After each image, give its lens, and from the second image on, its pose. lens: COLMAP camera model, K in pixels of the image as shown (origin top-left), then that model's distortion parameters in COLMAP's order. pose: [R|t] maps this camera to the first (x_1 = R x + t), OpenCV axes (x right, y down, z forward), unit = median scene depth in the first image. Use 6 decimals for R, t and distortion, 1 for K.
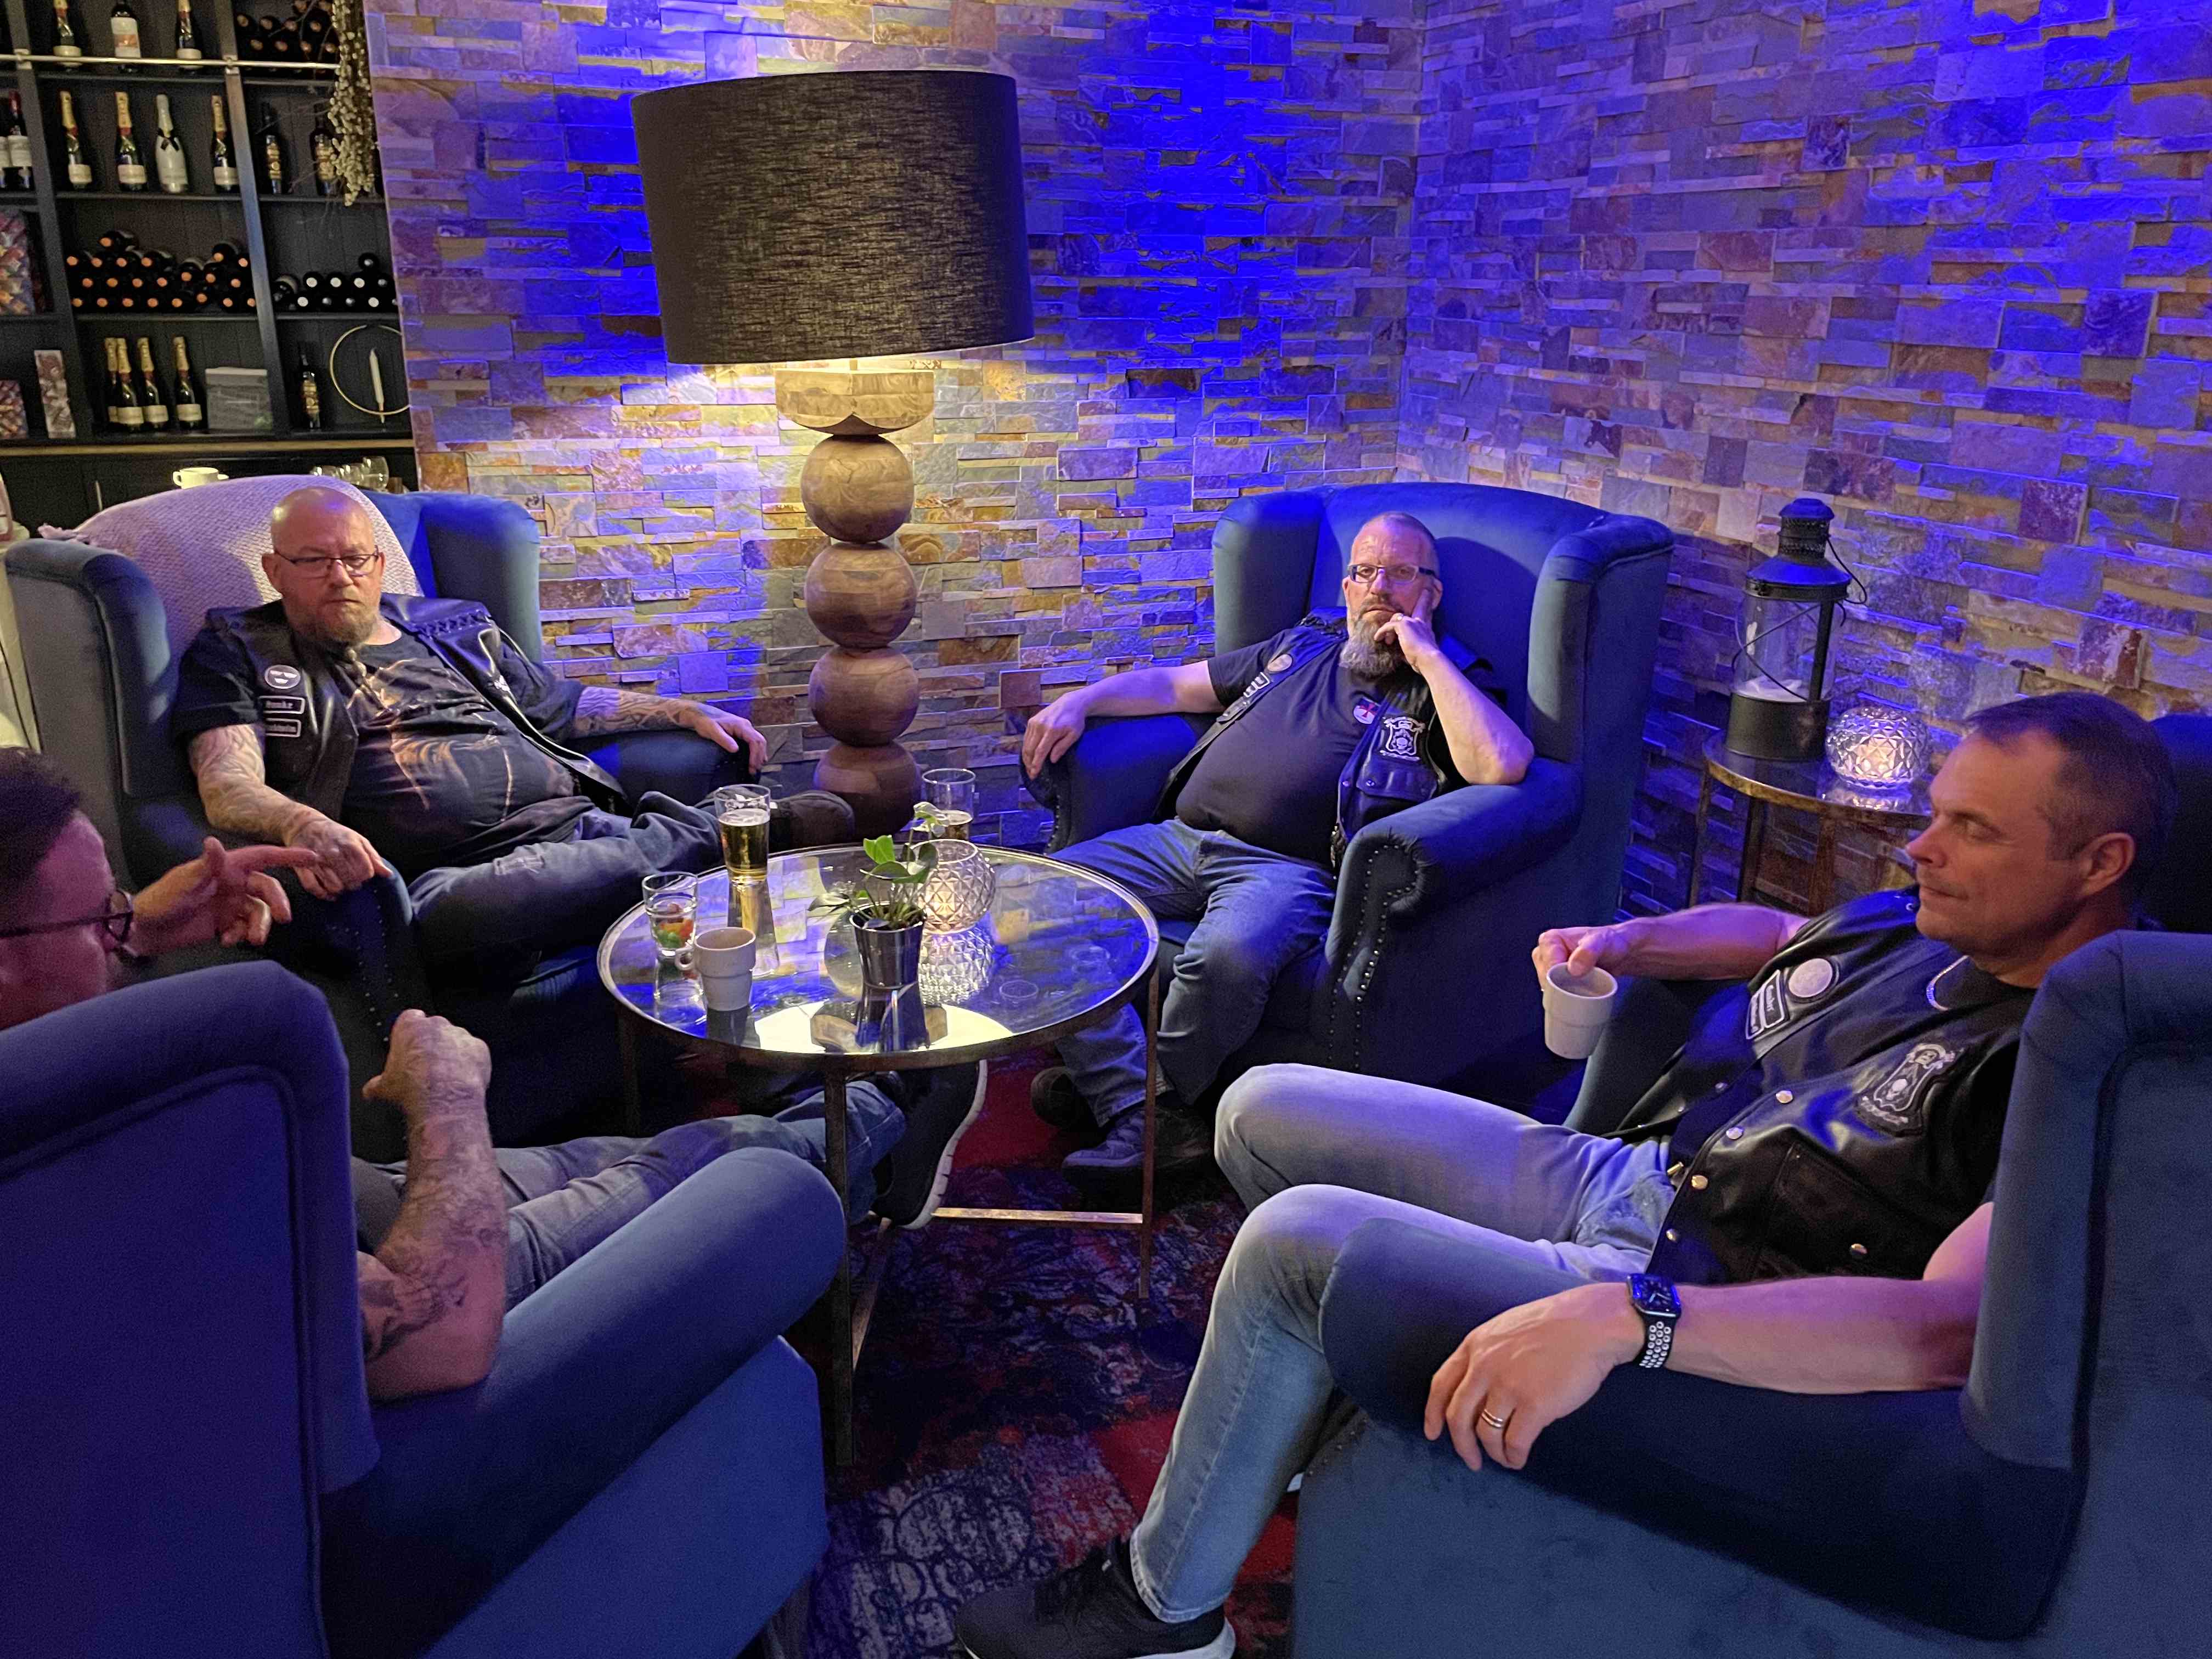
lens RADIAL K [[1676.1, 0, 1081.7], [0, 1676.1, 816.0], [0, 0, 1]] dist [0.098322, -0.132954]
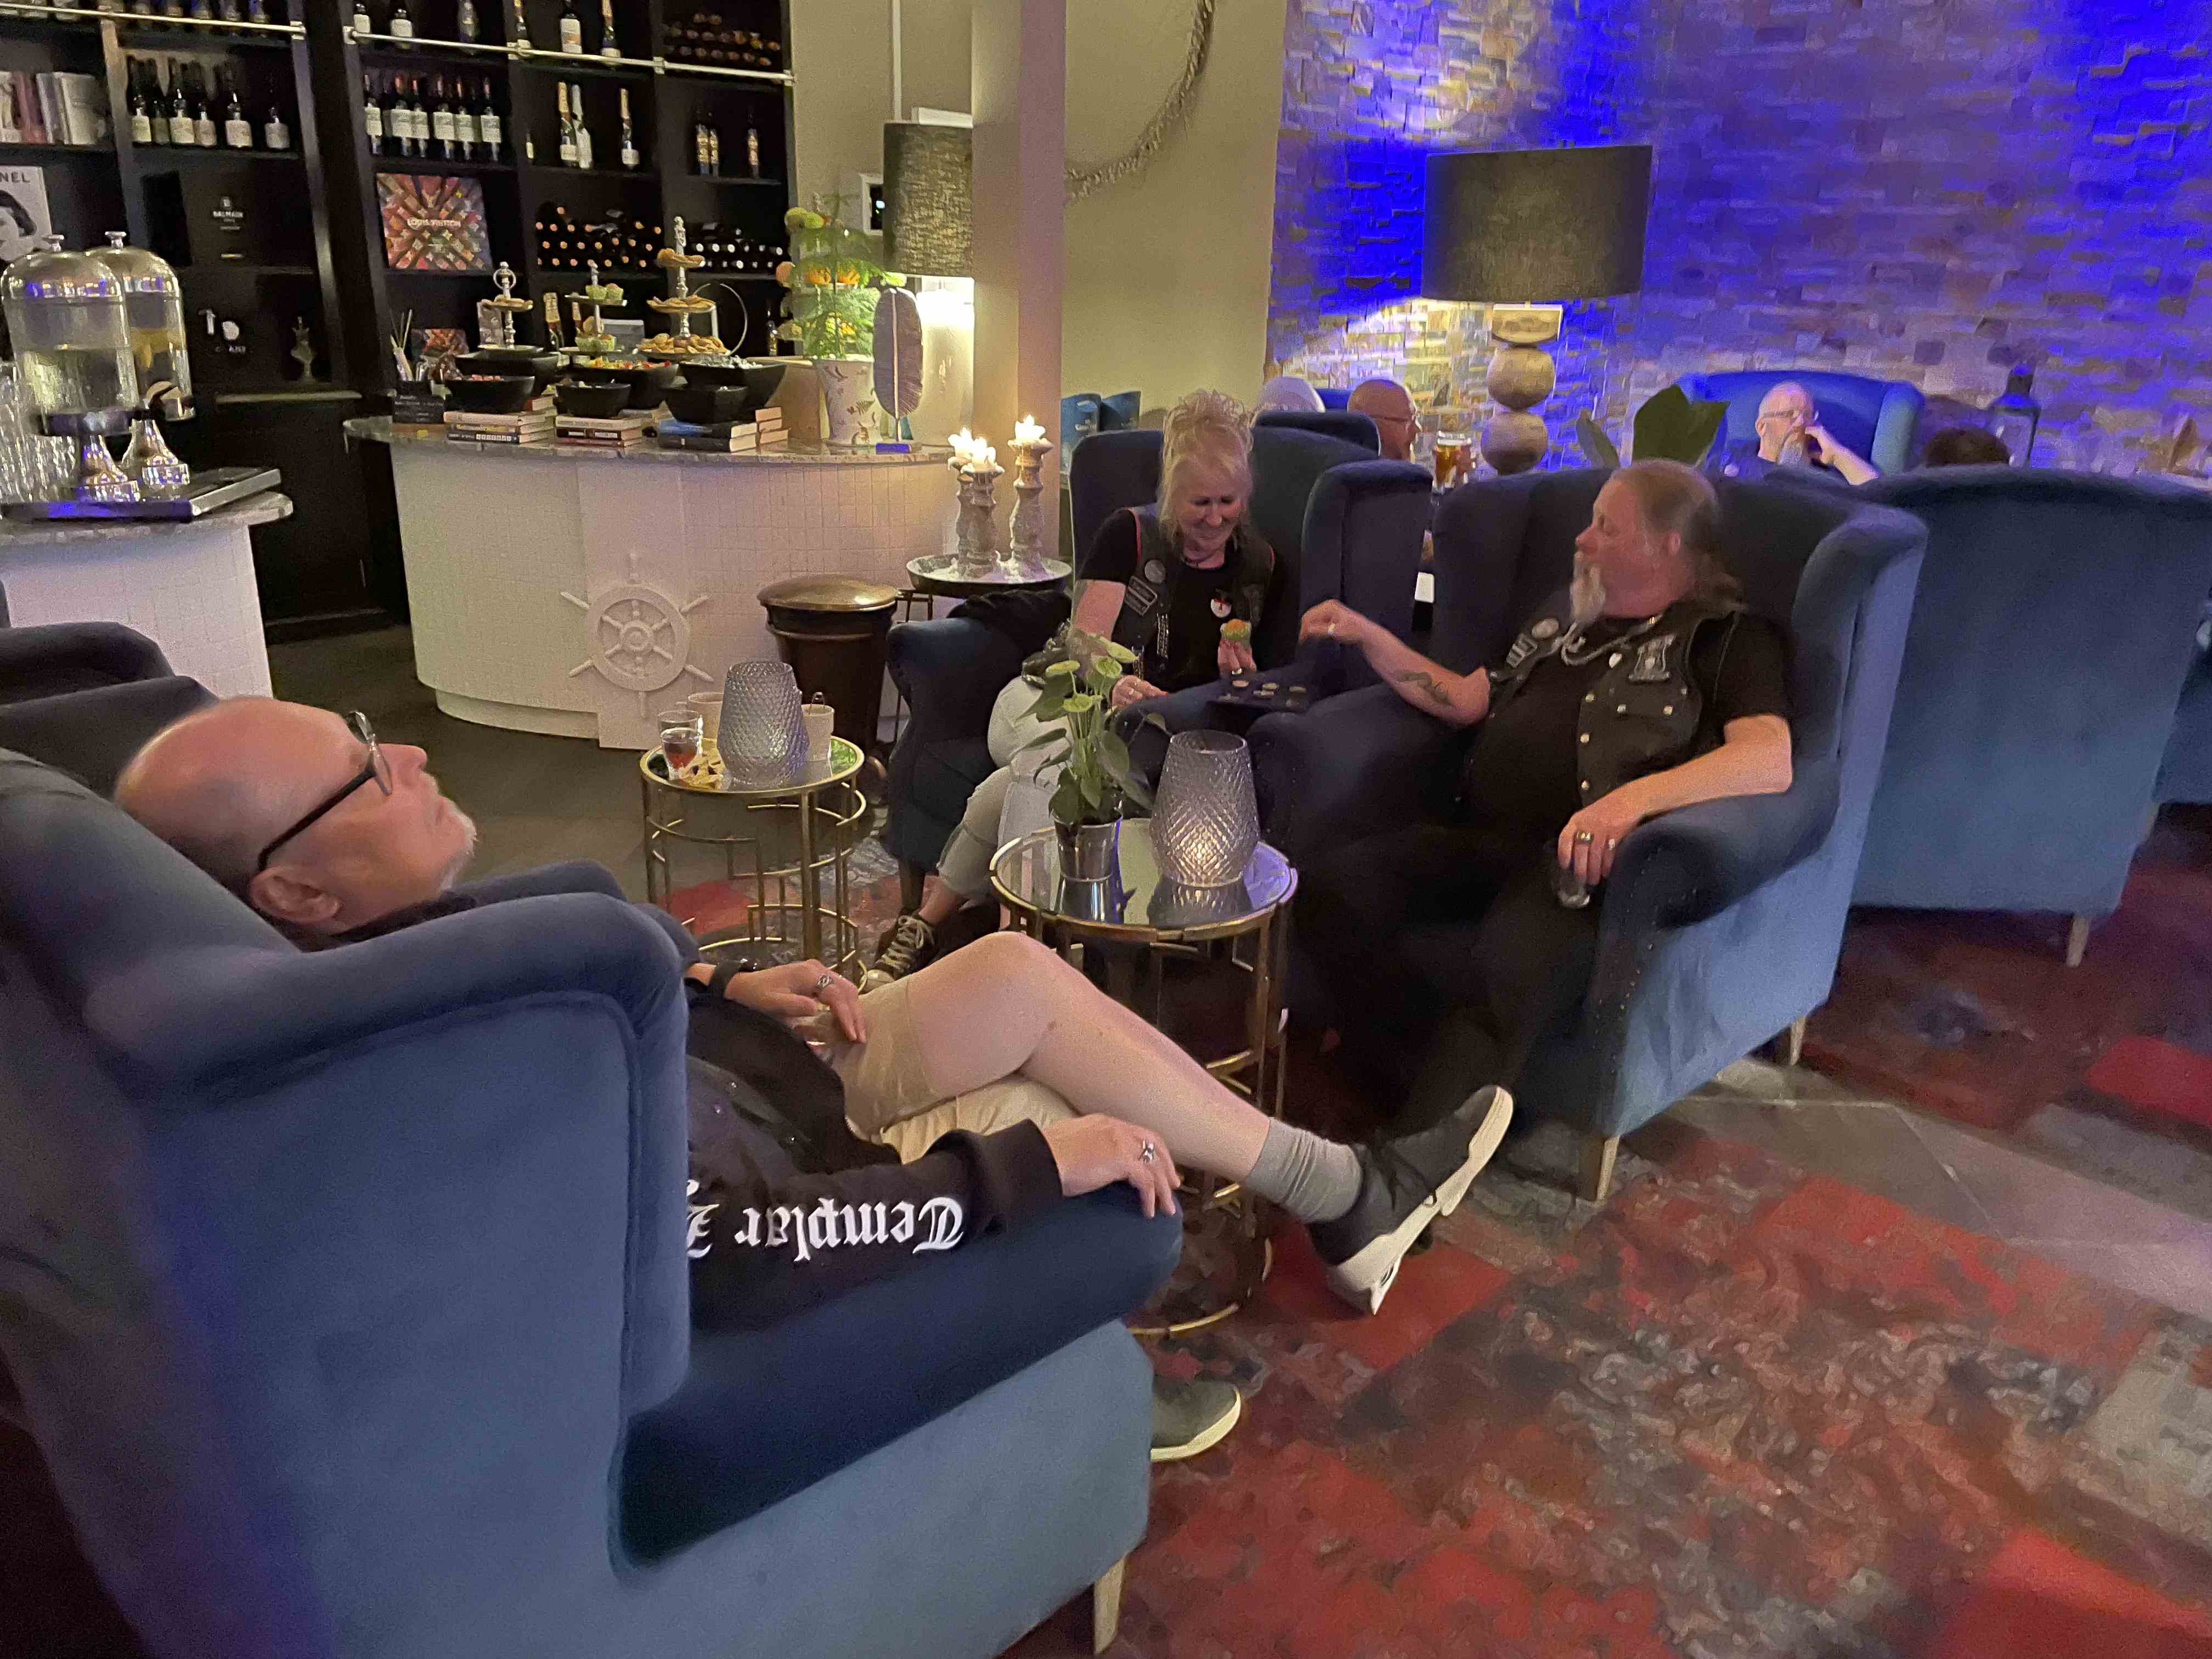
lens RADIAL K [[1675.5, 0, 1097.3], [0, 1675.5, 858.9], [0, 0, 1]] dist [0.066681, -0.083449]
pose [[0.920122, -0.121543, 0.372293, -1.132856], [0.105026, 0.992381, 0.064412, 0.124769], [-0.377286, -0.020167, 0.925877, -0.403377]]
